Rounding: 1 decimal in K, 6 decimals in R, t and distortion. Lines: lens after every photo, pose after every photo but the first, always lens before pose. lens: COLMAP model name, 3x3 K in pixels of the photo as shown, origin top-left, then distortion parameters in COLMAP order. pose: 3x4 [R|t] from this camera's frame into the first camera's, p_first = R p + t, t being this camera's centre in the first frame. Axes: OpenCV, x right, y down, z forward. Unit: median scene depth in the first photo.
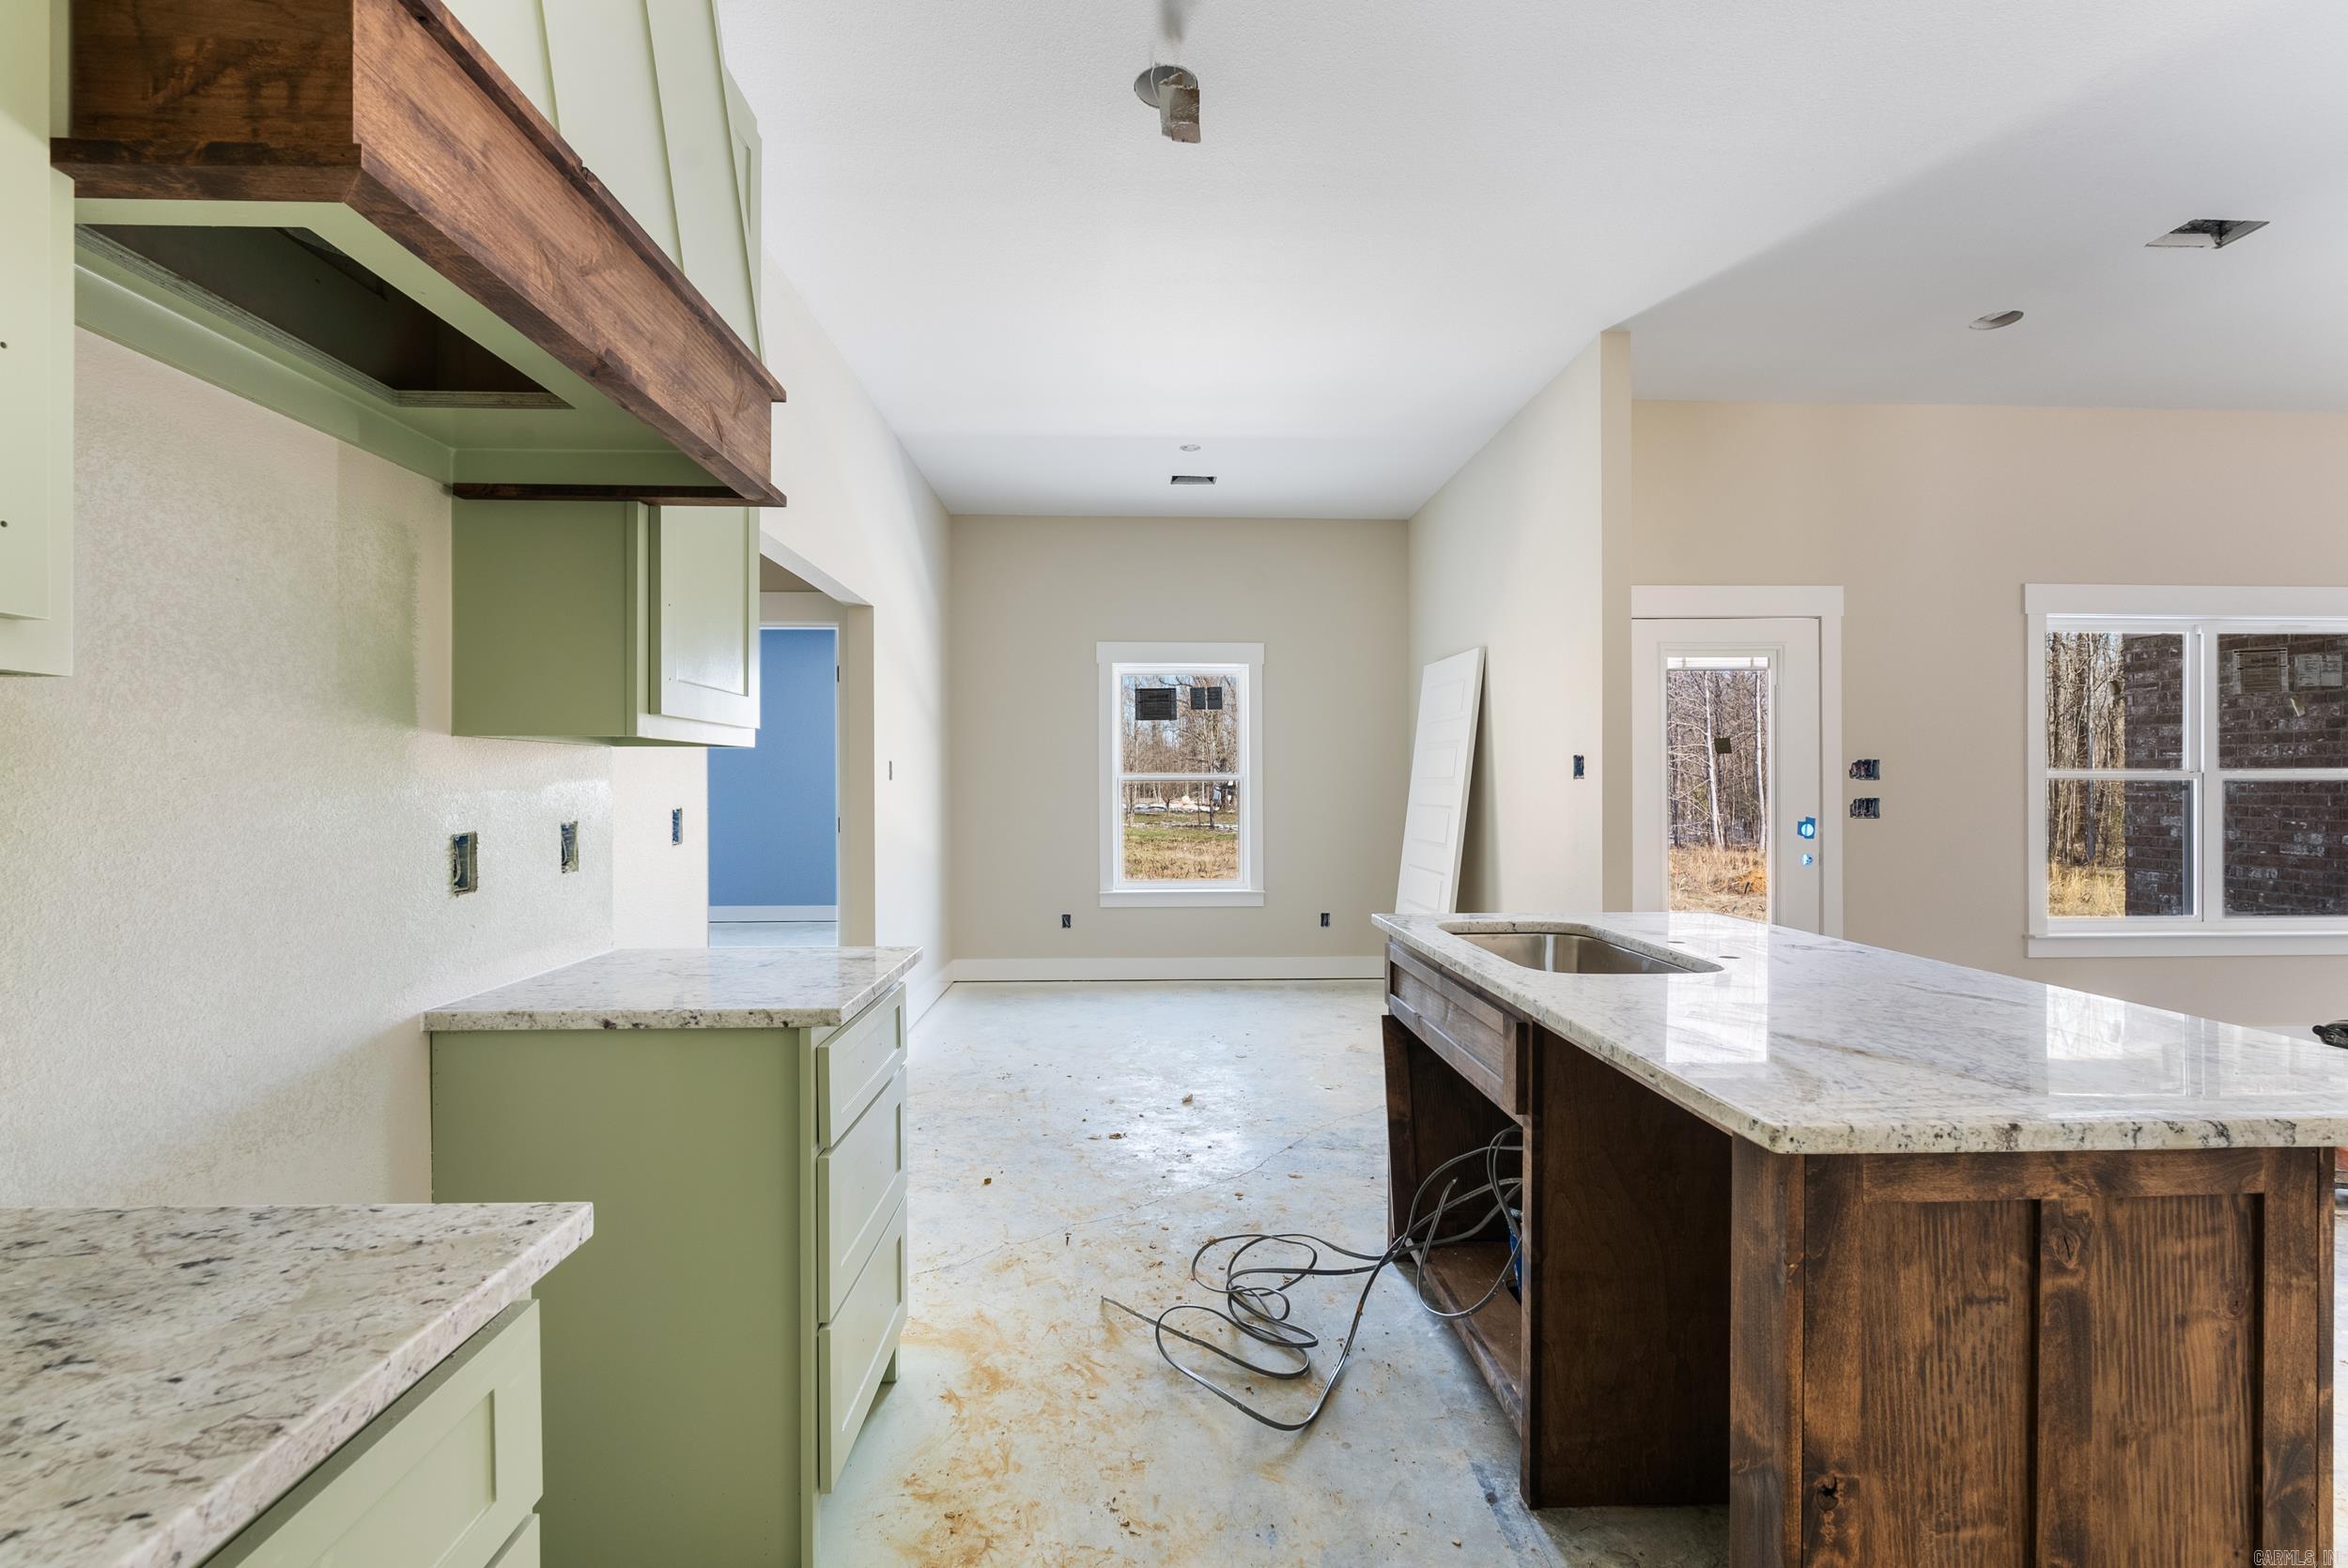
lens RADIAL K [[1032.8, 0, 1178.5], [0, 1032.8, 784.5], [0, 0, 1]] dist [-0.004545, 0.000029]
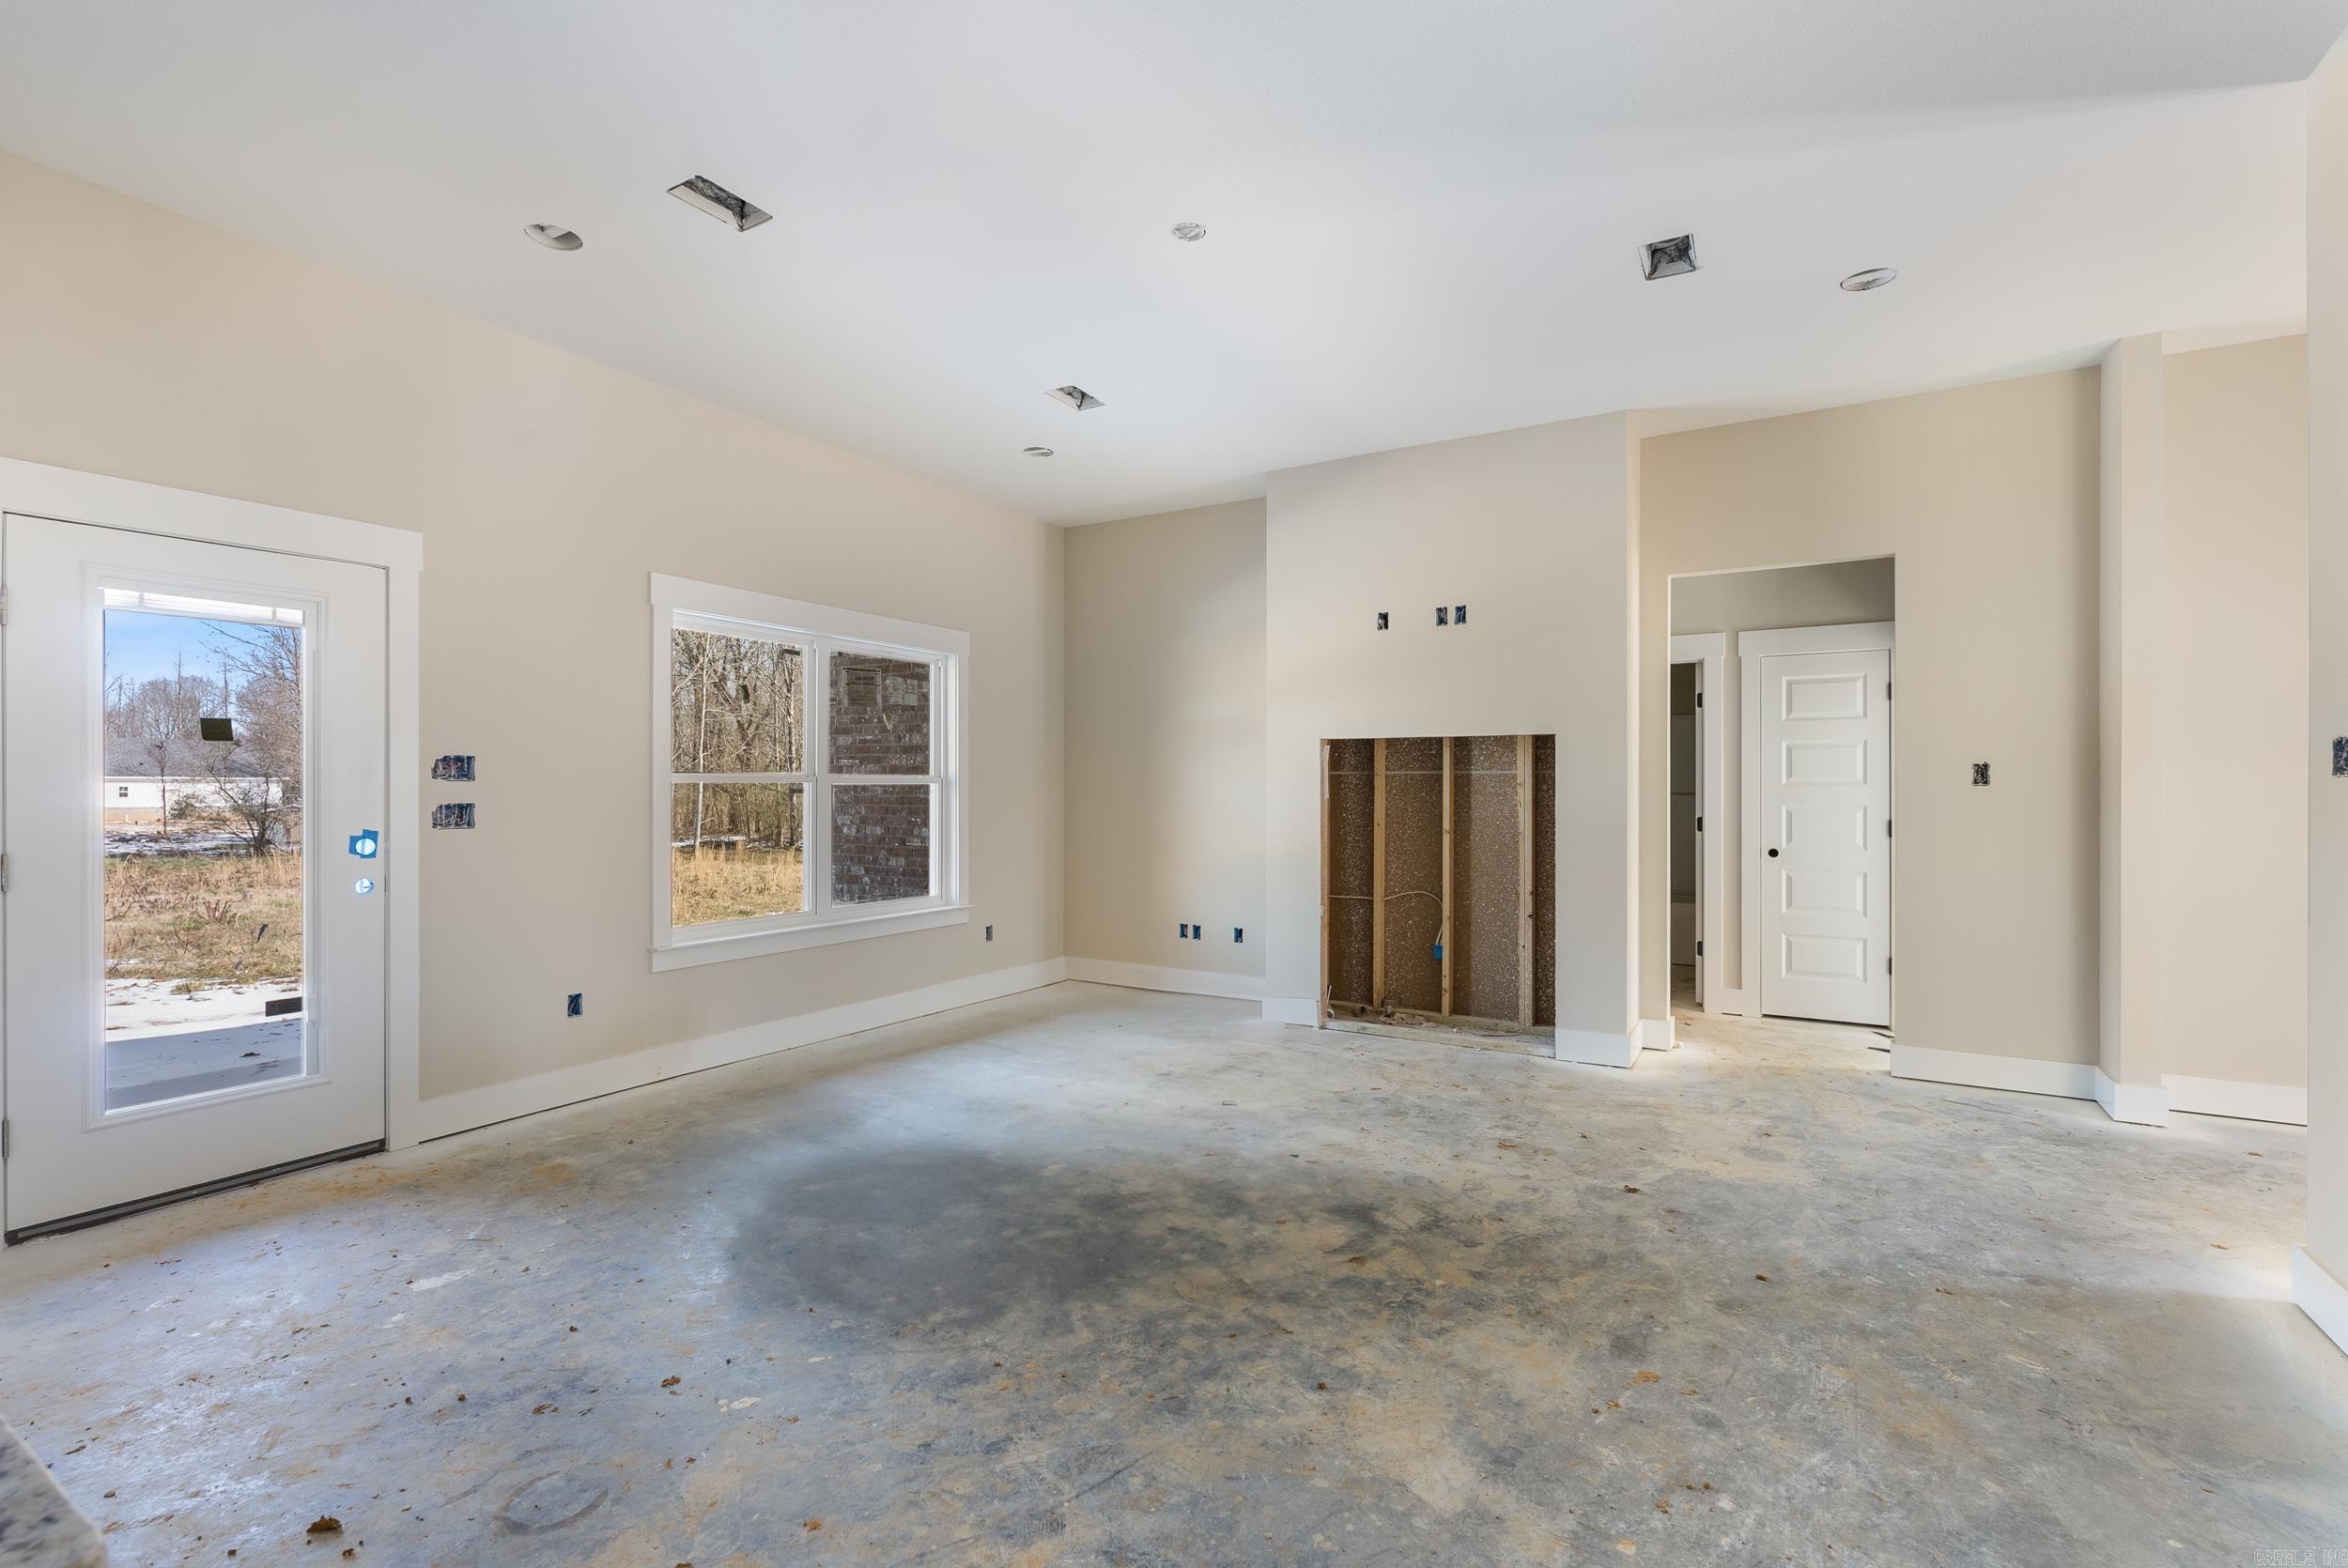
lens RADIAL K [[1032.8, 0, 1175.0], [0, 1032.8, 781.3], [0, 0, 1]] dist [-0.004545, 0.000029]
pose [[0.549273, 0.007343, 0.835611, 0.344283], [-0.002407, 0.999971, -0.007205, 0.000355], [-0.835640, 0.001946, 0.549275, 0.102043]]
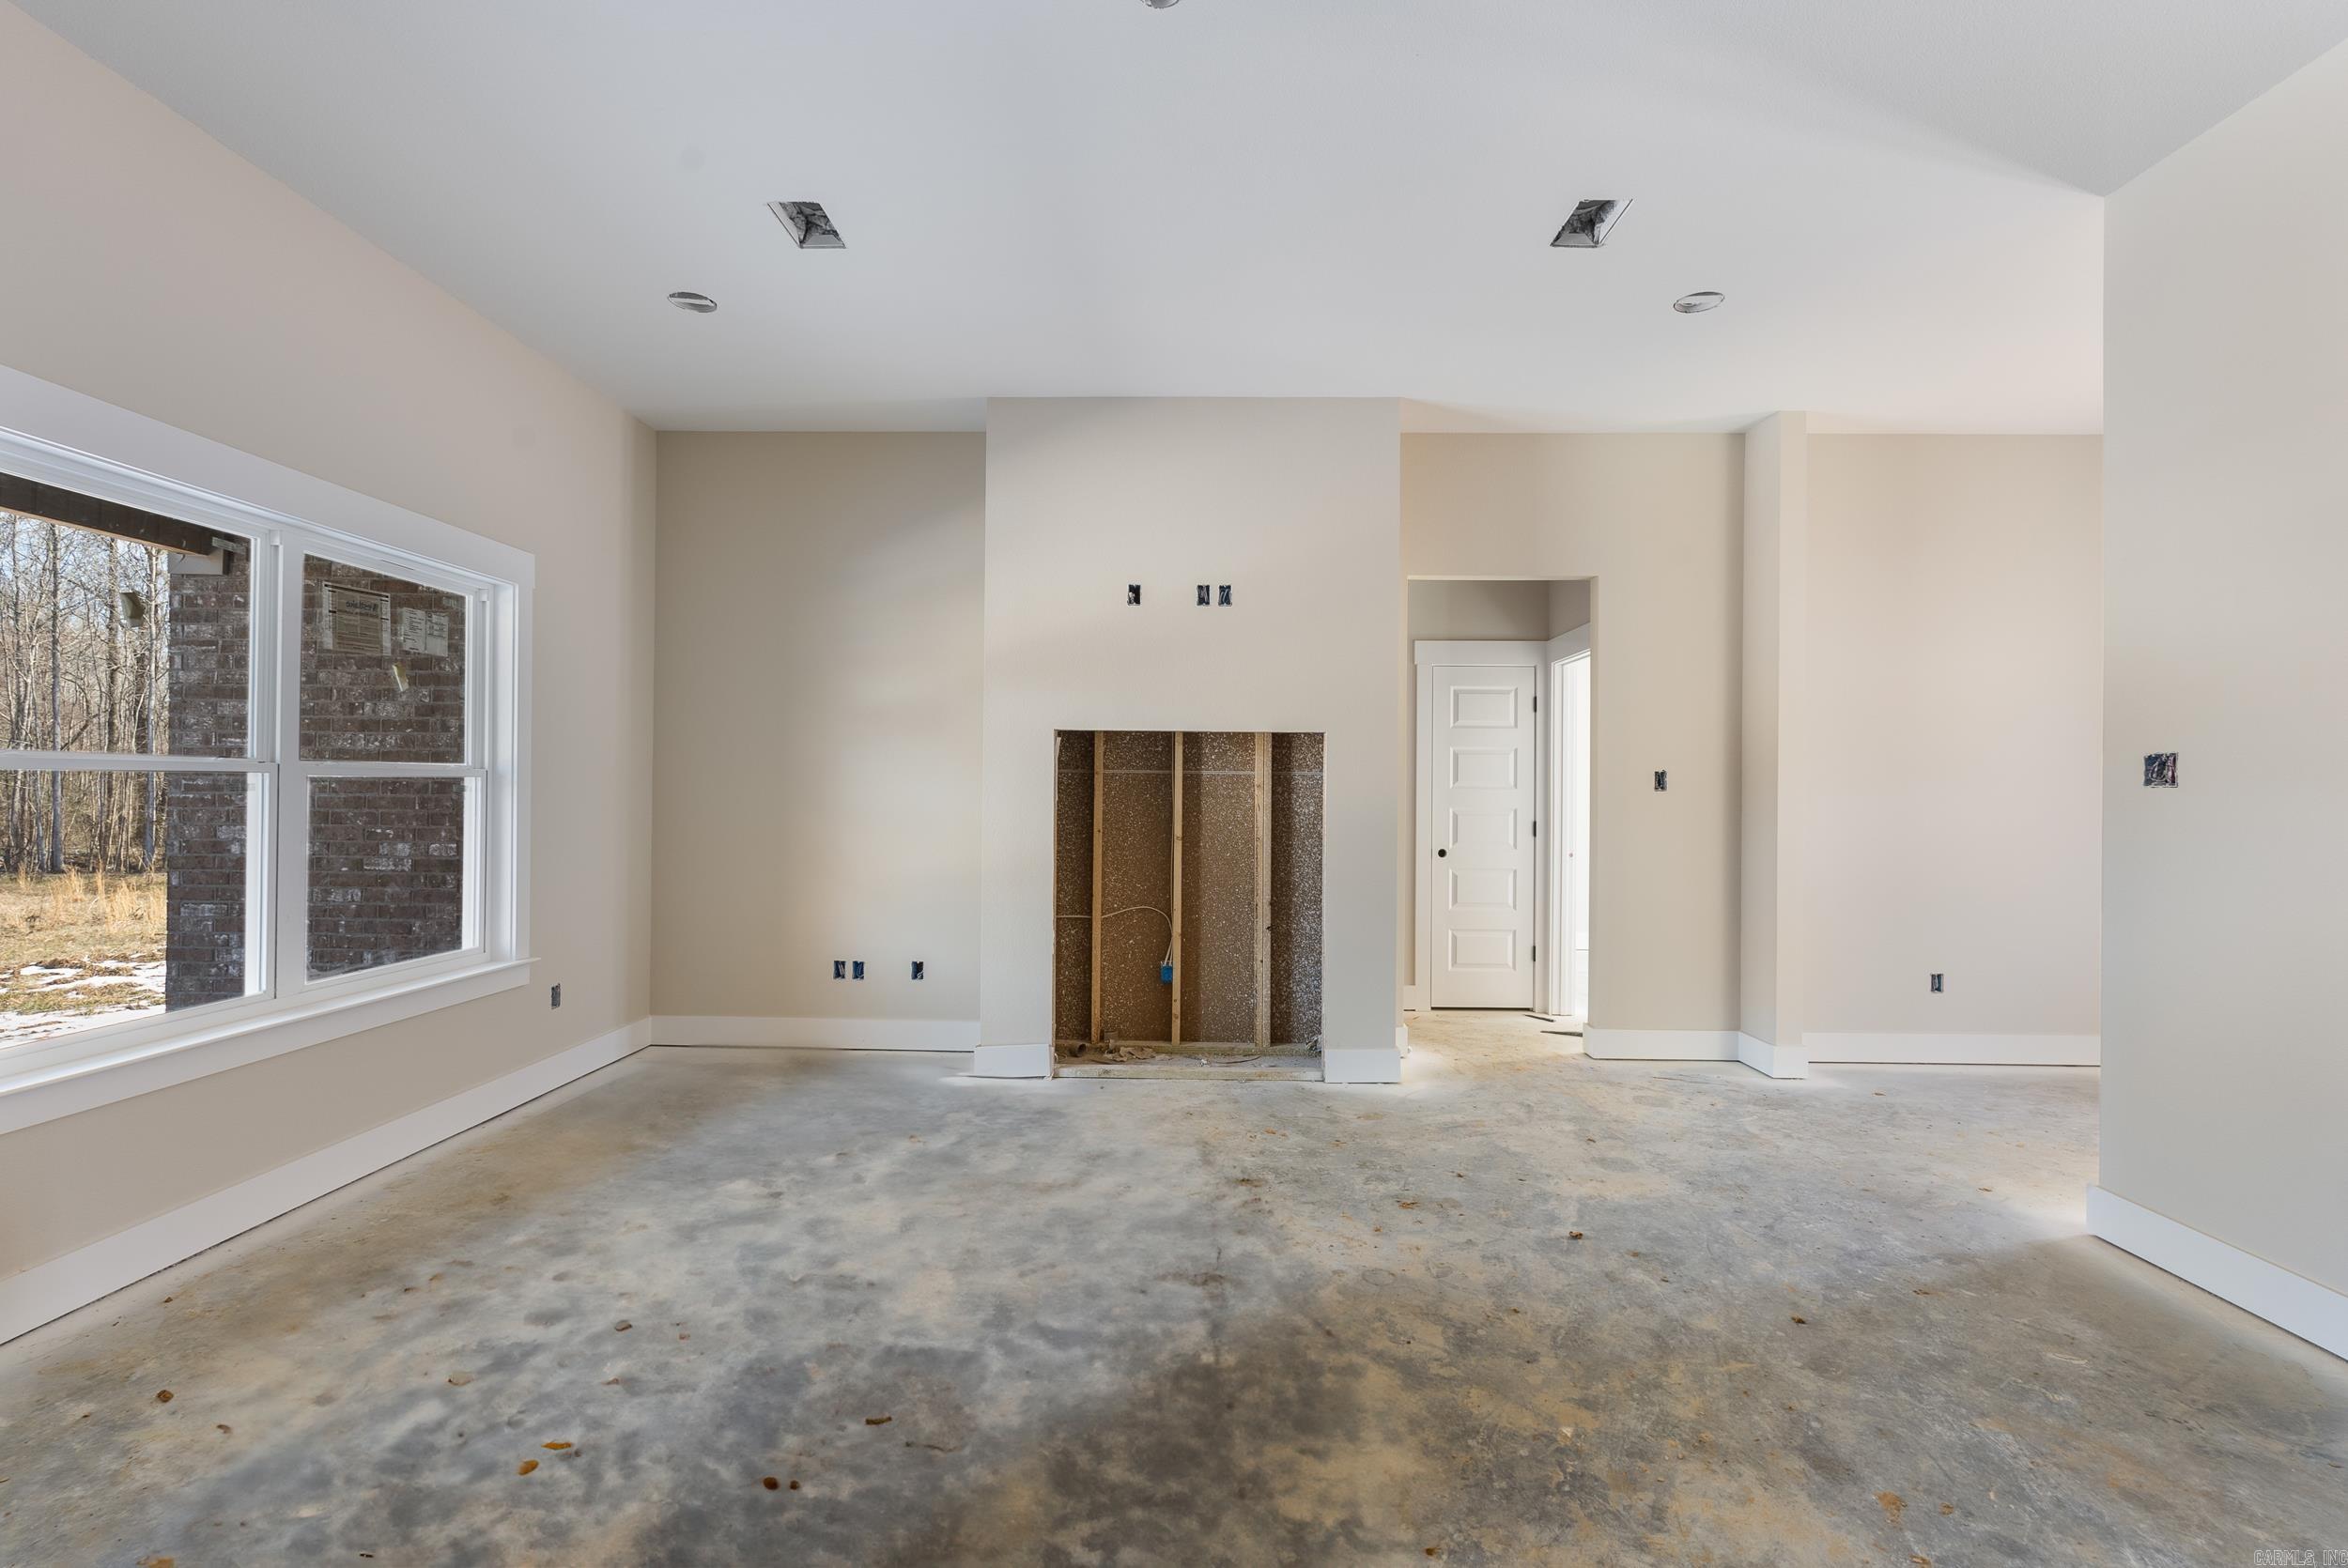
lens RADIAL K [[1032.8, 0, 1178.8], [0, 1032.8, 781.9], [0, 0, 1]] dist [-0.004545, 0.000029]
pose [[0.061698, 0.010579, 0.998039, 0.462896], [-0.009212, 0.999907, -0.010029, 0.001709], [-0.998052, -0.008575, 0.061790, 0.473944]]
